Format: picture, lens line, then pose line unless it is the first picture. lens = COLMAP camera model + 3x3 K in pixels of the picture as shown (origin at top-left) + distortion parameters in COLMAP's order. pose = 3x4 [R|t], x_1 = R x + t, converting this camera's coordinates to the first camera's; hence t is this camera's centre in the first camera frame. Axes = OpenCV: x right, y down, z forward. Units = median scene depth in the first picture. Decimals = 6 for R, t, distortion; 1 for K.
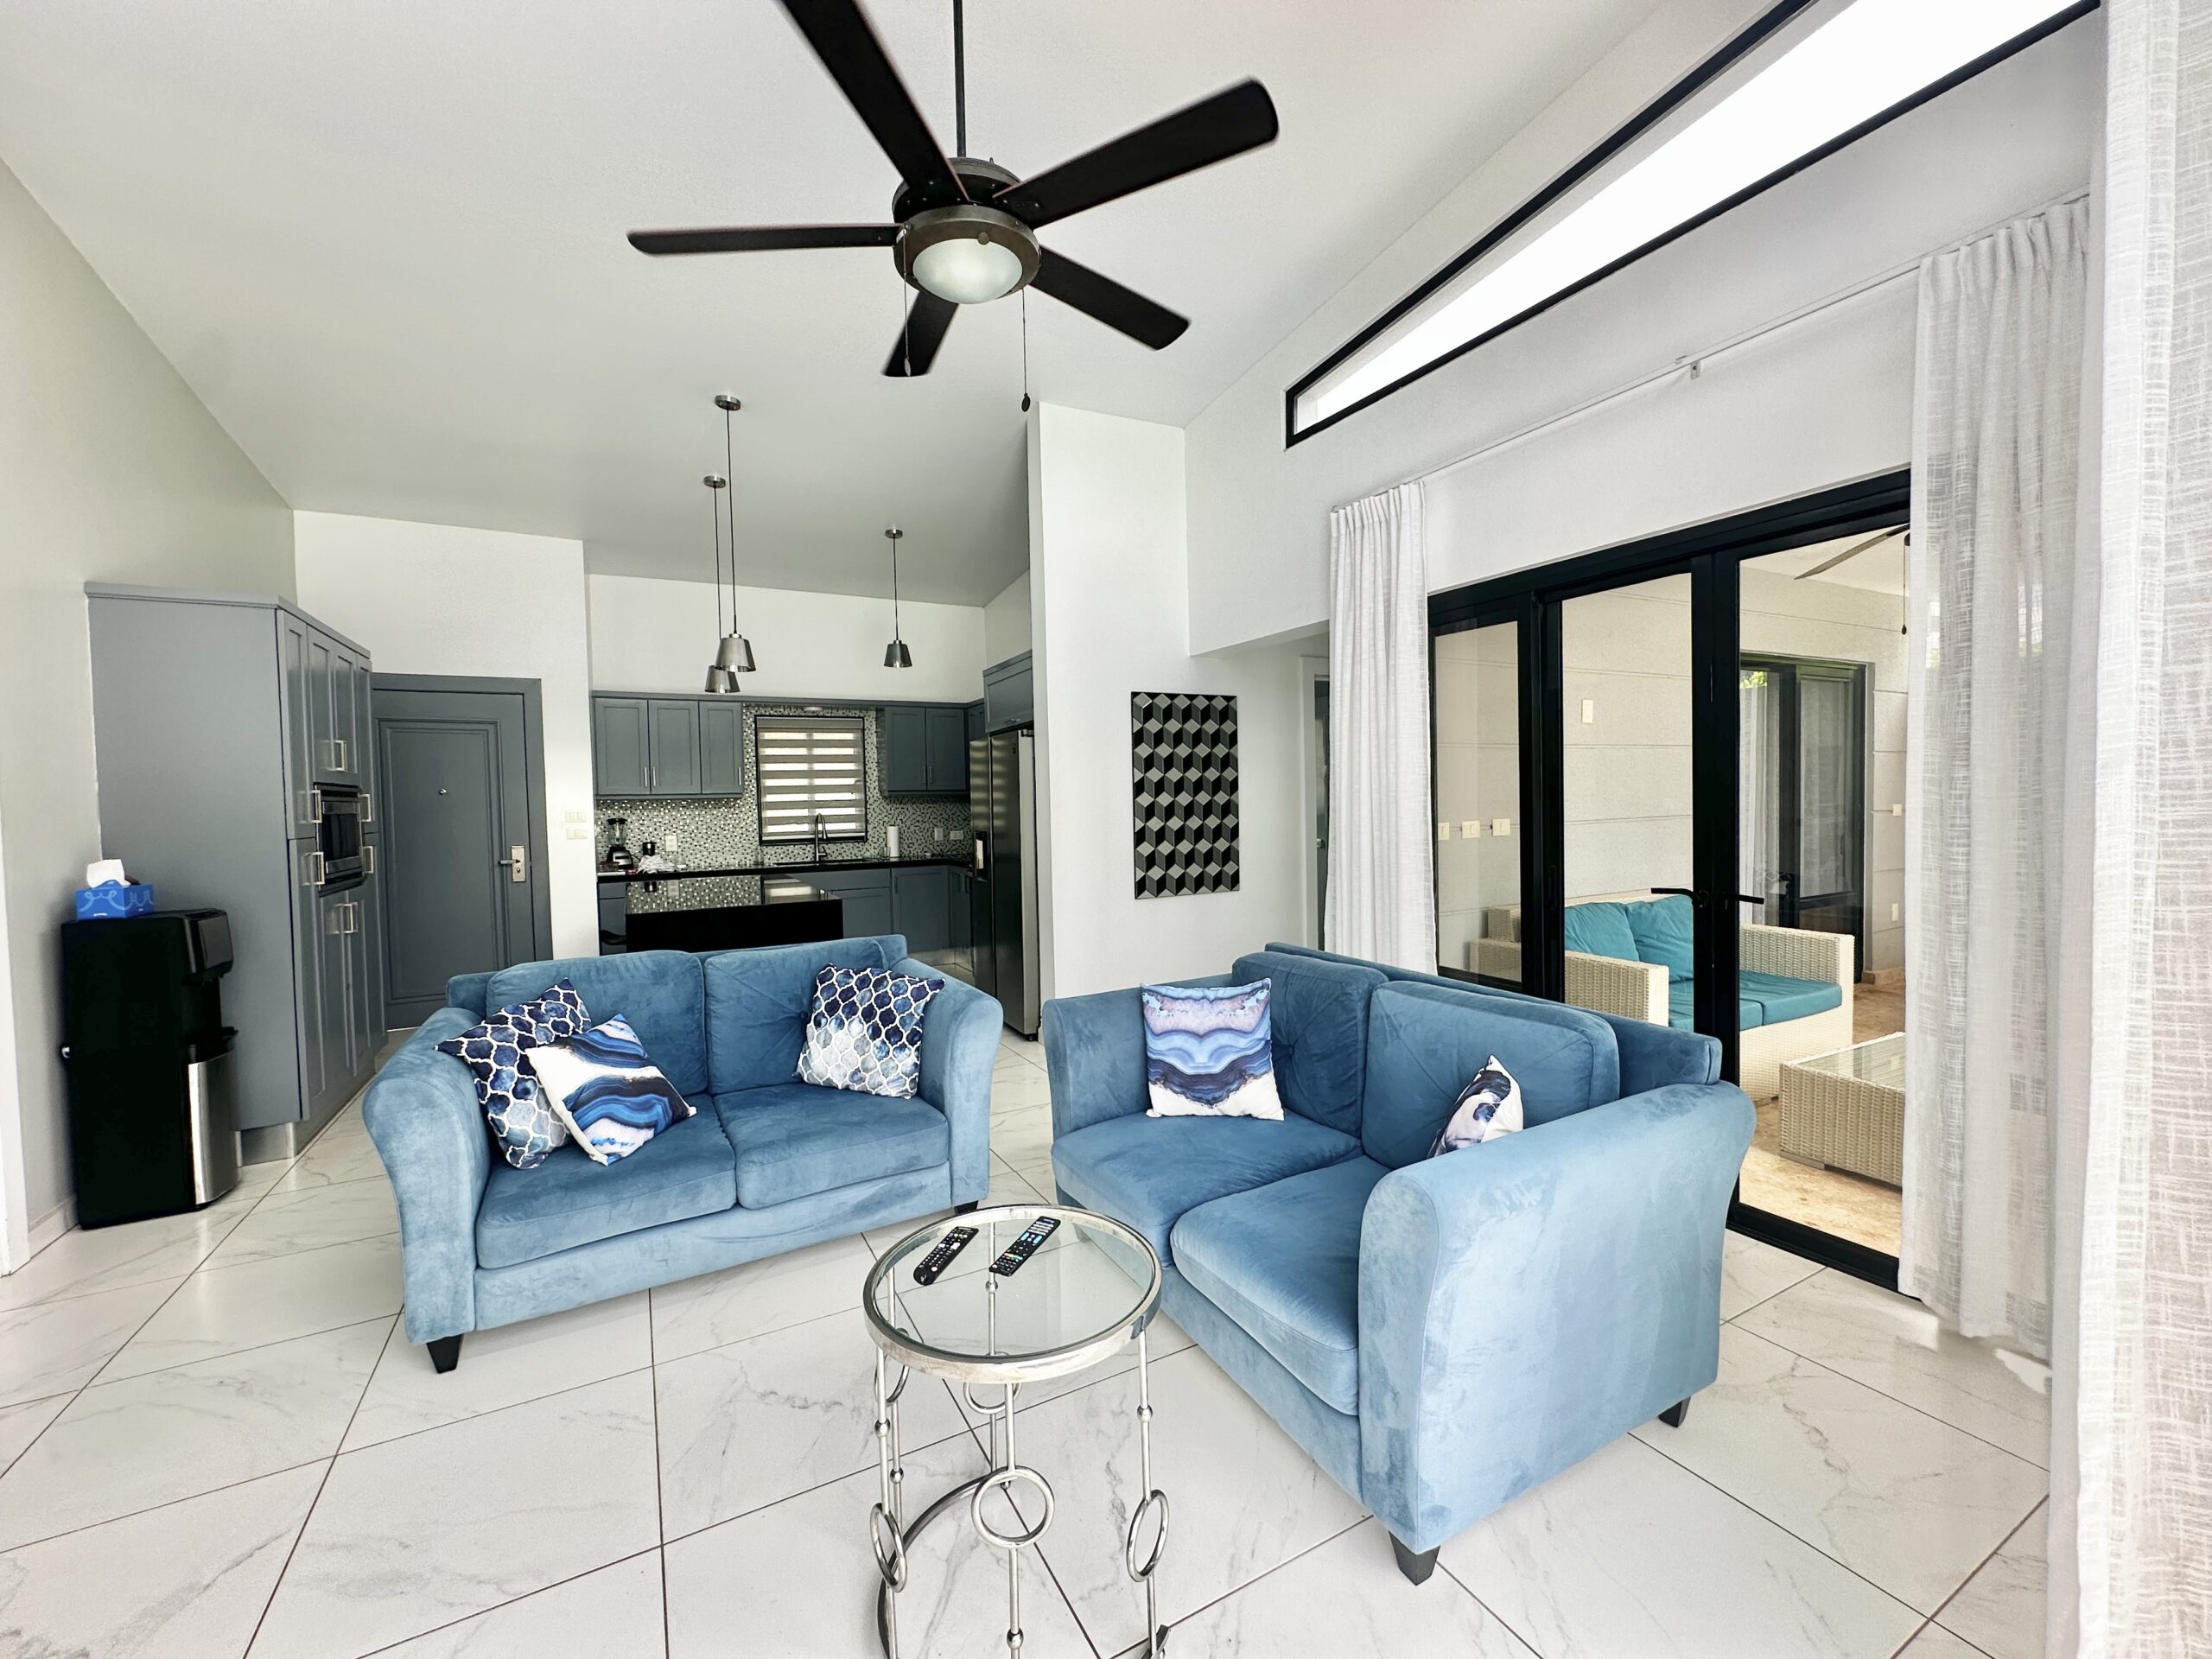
lens RADIAL K [[886.8, 0, 1101.3], [0, 886.8, 826.8], [0, 0, 1]] dist [-0.001598, -0.000029]
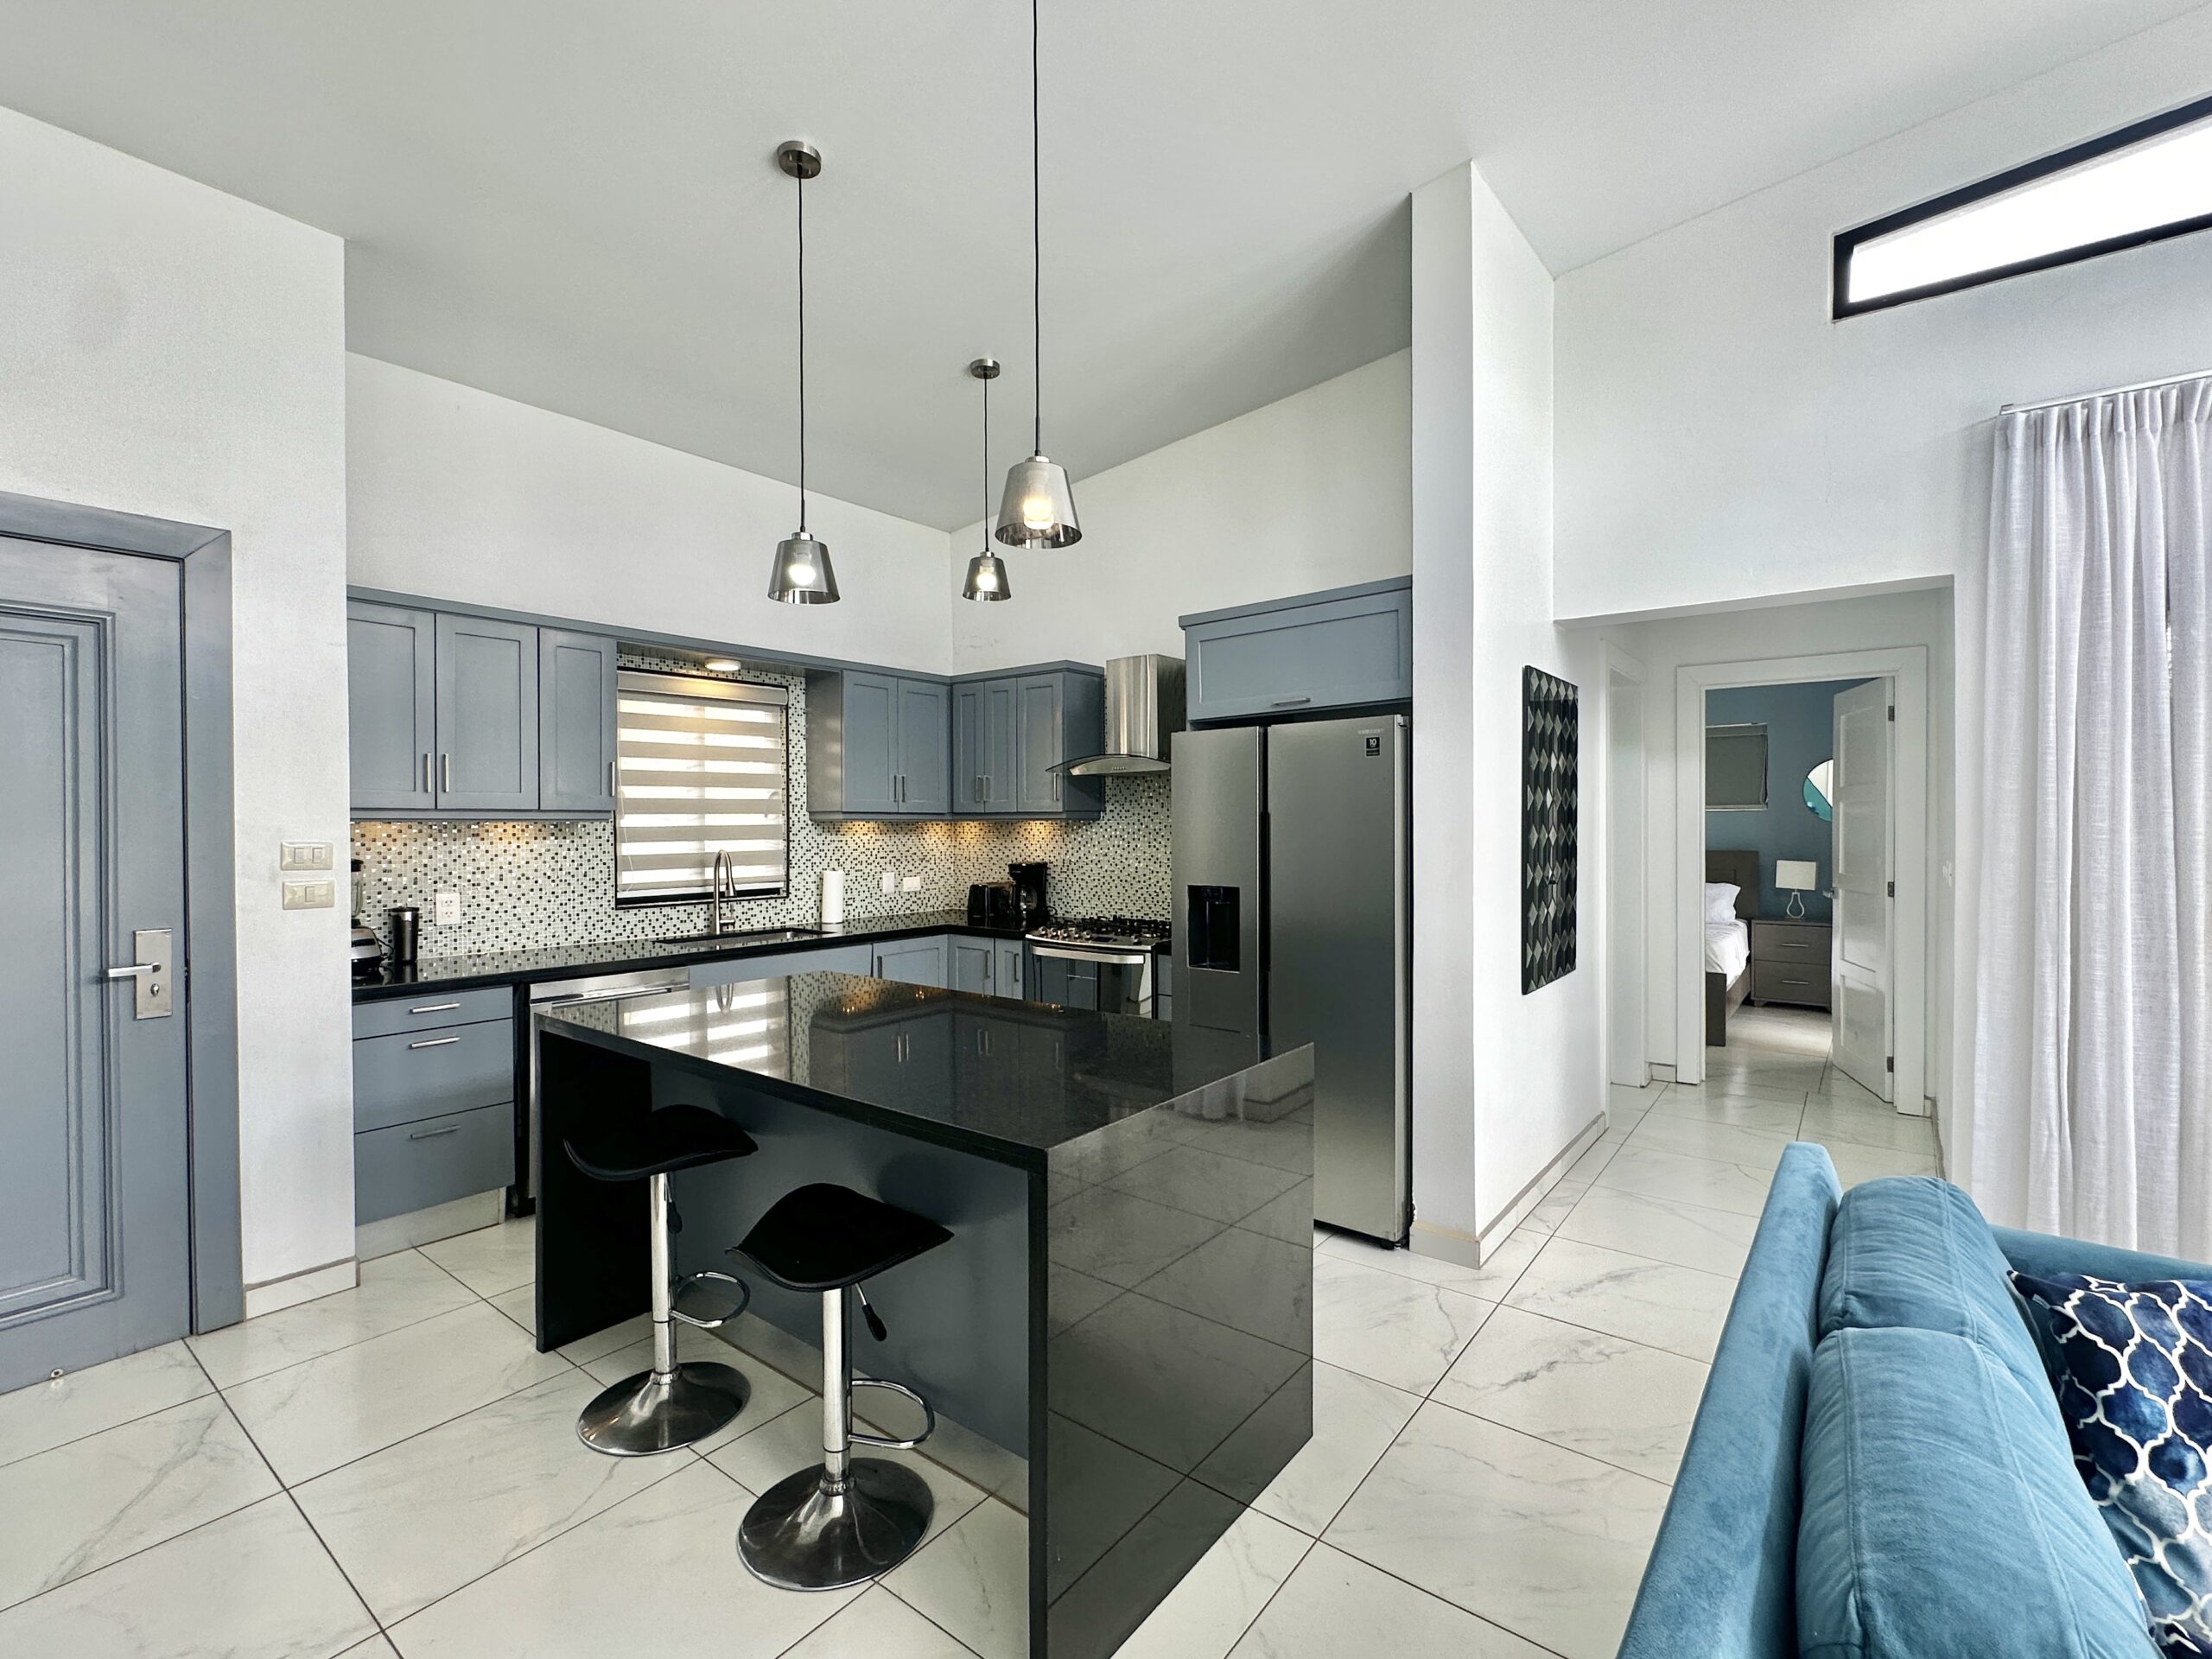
lens RADIAL K [[990.7, 0, 1106.0], [0, 990.7, 829.5], [0, 0, 1]] dist [-0.000408, -0.000019]
pose [[0.912288, 0.014534, 0.409292, -0.359406], [-0.002541, 0.999552, -0.029830, -0.009591], [-0.409542, 0.026174, 0.911916, 0.327512]]
